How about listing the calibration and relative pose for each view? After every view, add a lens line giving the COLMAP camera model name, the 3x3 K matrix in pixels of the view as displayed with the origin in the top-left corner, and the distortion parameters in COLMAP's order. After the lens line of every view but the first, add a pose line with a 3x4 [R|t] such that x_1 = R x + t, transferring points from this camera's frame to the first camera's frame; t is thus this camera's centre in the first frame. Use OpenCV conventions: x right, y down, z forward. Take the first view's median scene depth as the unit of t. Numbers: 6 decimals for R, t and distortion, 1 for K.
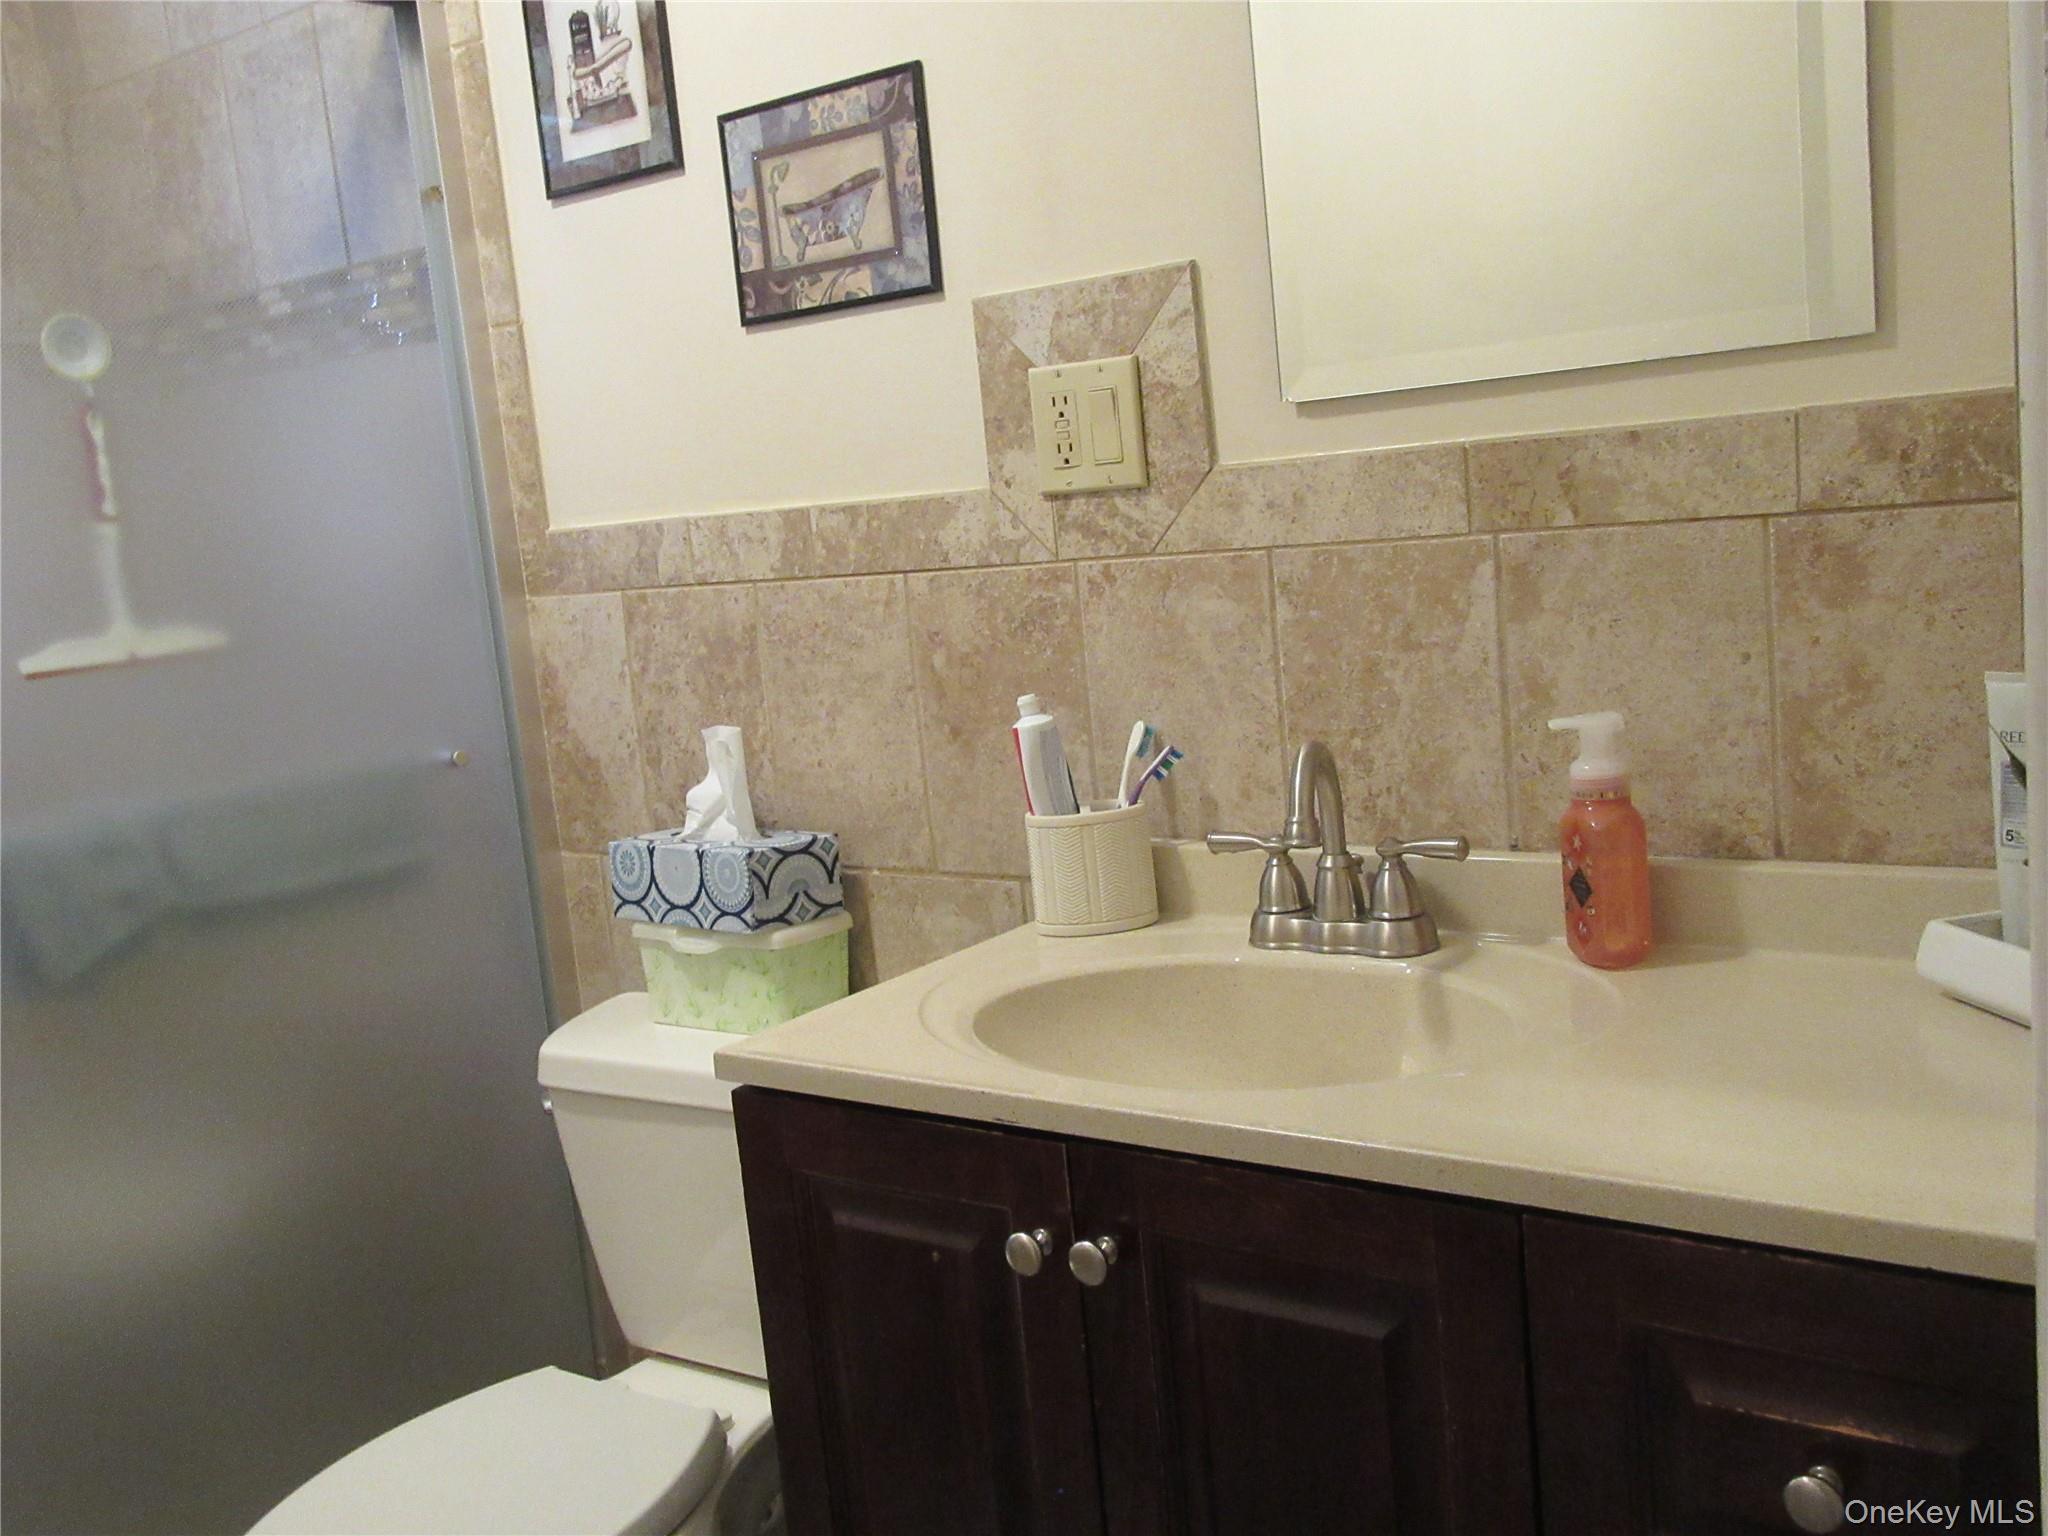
lens RADIAL K [[1878.2, 0, 1025.9], [0, 1878.2, 771.9], [0, 0, 1]] dist [0.009871, 0.000000]
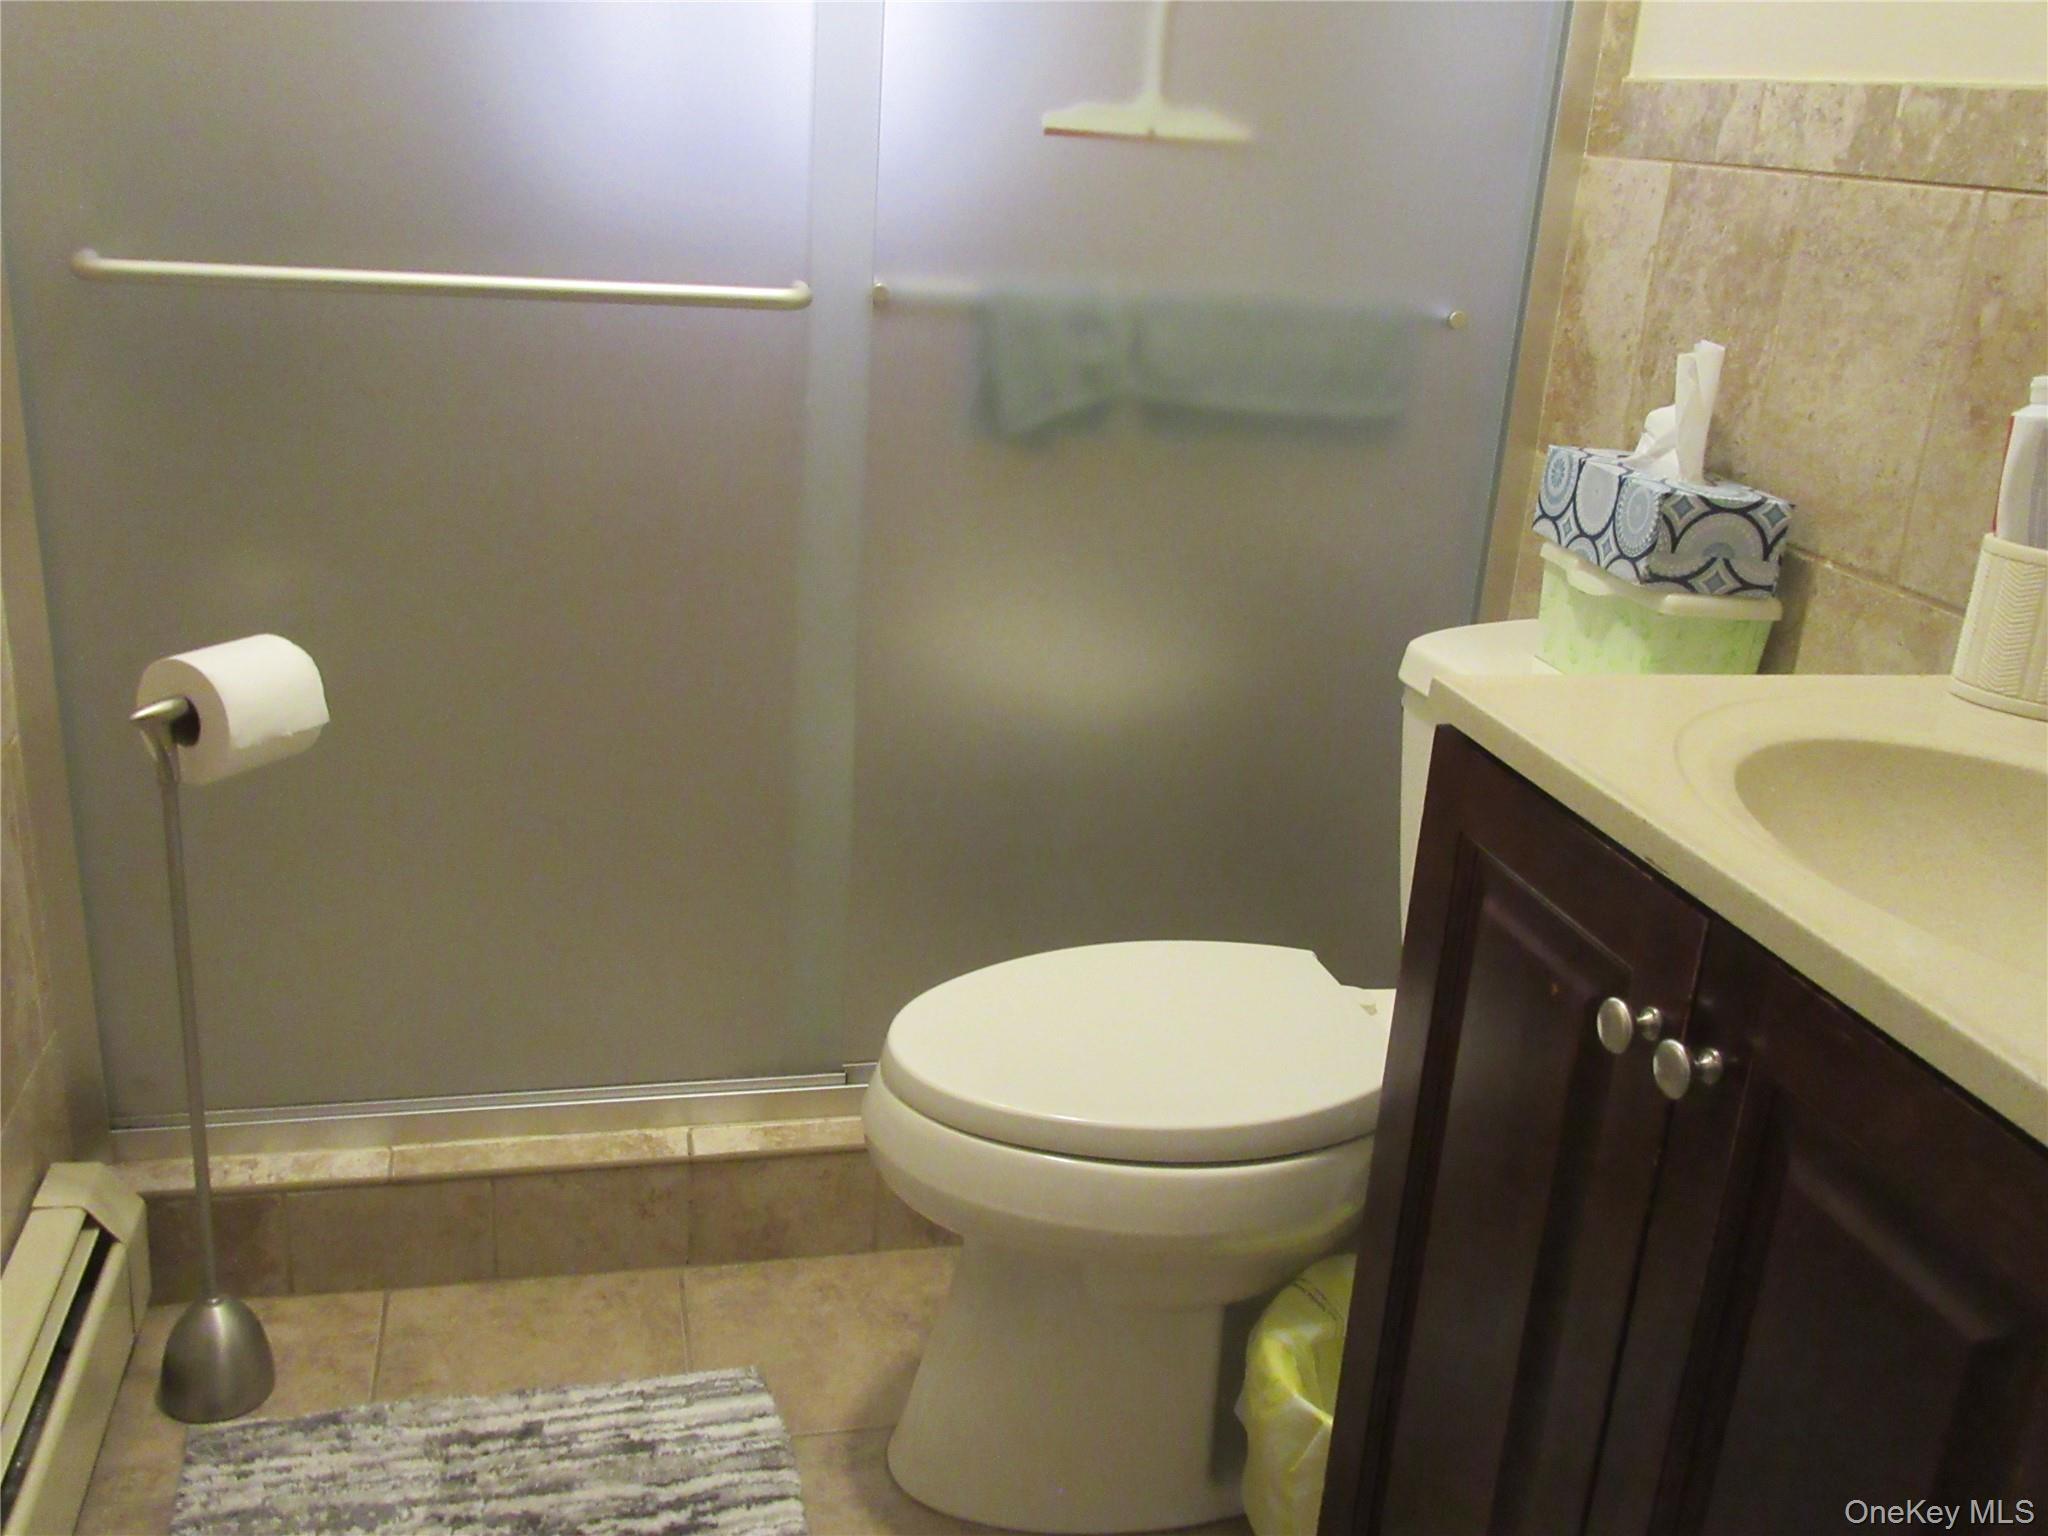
lens RADIAL K [[1878.2, 0, 1029.8], [0, 1878.2, 760.3], [0, 0, 1]] dist [0.009871, 0.000000]
pose [[0.762197, 0.352222, -0.543136, 0.128109], [-0.241995, 0.933220, 0.265592, 0.000060], [0.600412, -0.070998, 0.796533, 0.141857]]
